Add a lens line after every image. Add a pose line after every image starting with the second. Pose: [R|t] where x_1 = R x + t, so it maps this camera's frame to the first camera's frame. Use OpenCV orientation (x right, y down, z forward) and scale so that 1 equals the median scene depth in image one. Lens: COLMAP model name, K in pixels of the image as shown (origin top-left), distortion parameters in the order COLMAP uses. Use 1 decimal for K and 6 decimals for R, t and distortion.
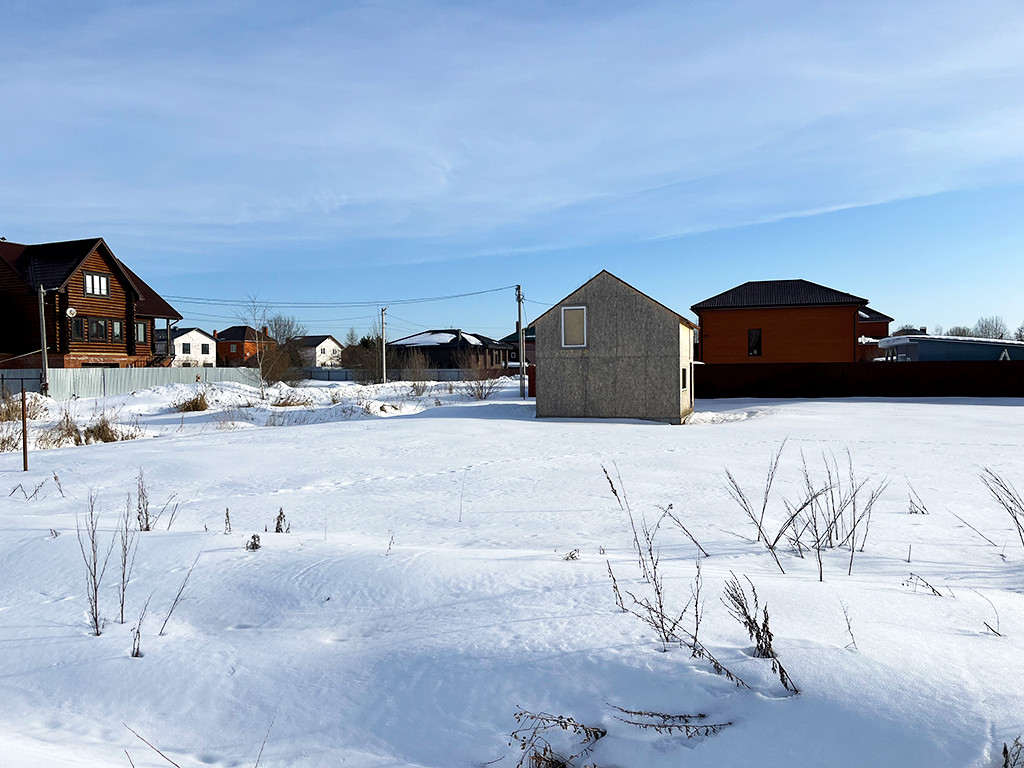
lens RADIAL K [[769.0, 0, 499.1], [0, 769.0, 381.0], [0, 0, 1]] dist [0.053105, -0.007236]
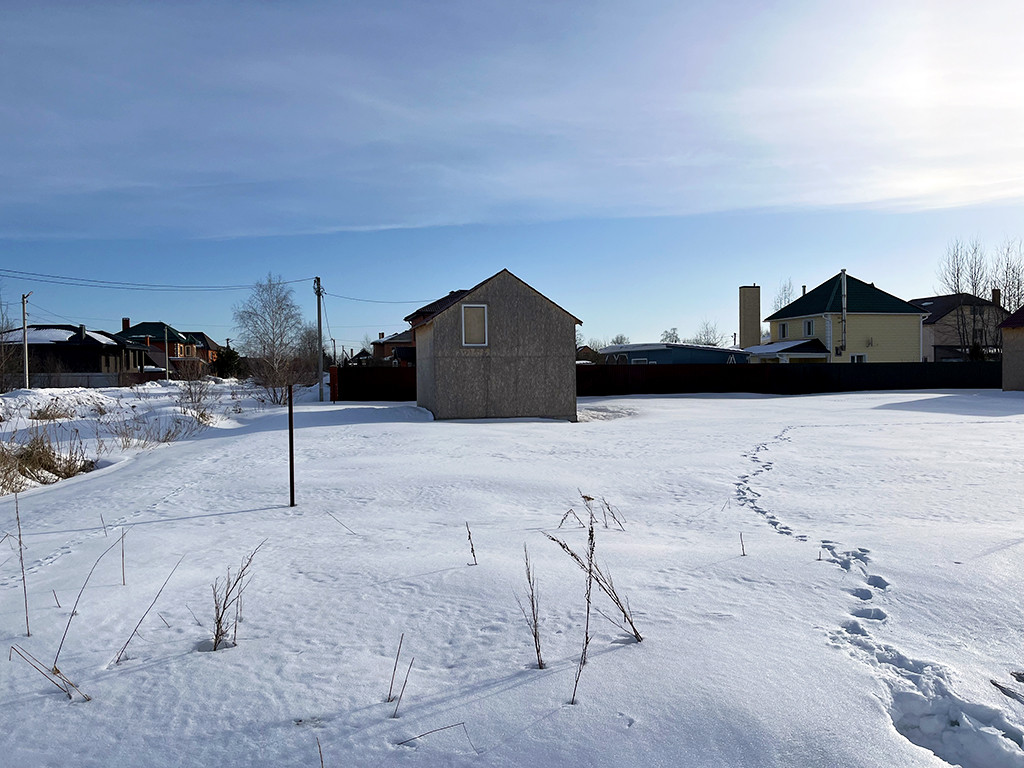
lens RADIAL K [[769.0, 0, 499.1], [0, 769.0, 381.0], [0, 0, 1]] dist [0.053105, -0.007236]
pose [[0.848536, -0.005367, 0.529110, -0.203420], [0.009497, 0.999942, -0.005088, 0.002754], [-0.529052, 0.009342, 0.848538, 0.085259]]
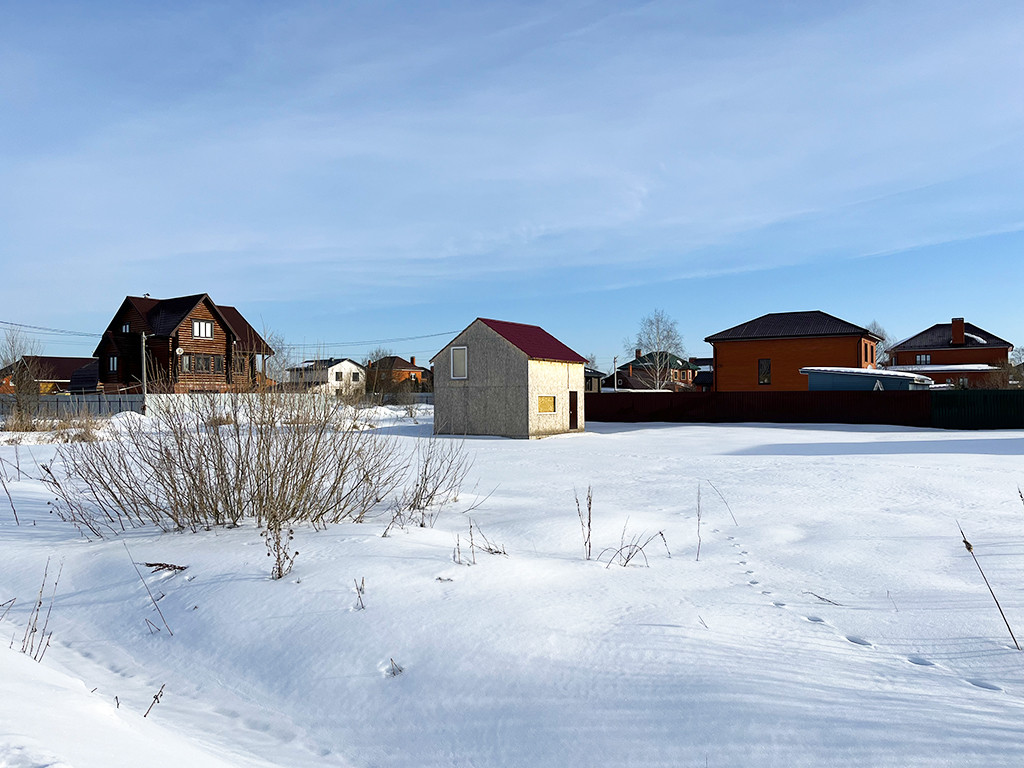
lens RADIAL K [[769.0, 0, 499.1], [0, 769.0, 381.0], [0, 0, 1]] dist [0.053105, -0.007236]
pose [[0.969039, 0.000041, -0.246909, 0.246633], [-0.008379, 0.999429, -0.032722, 0.000148], [0.246766, 0.033778, 0.968486, -0.105630]]
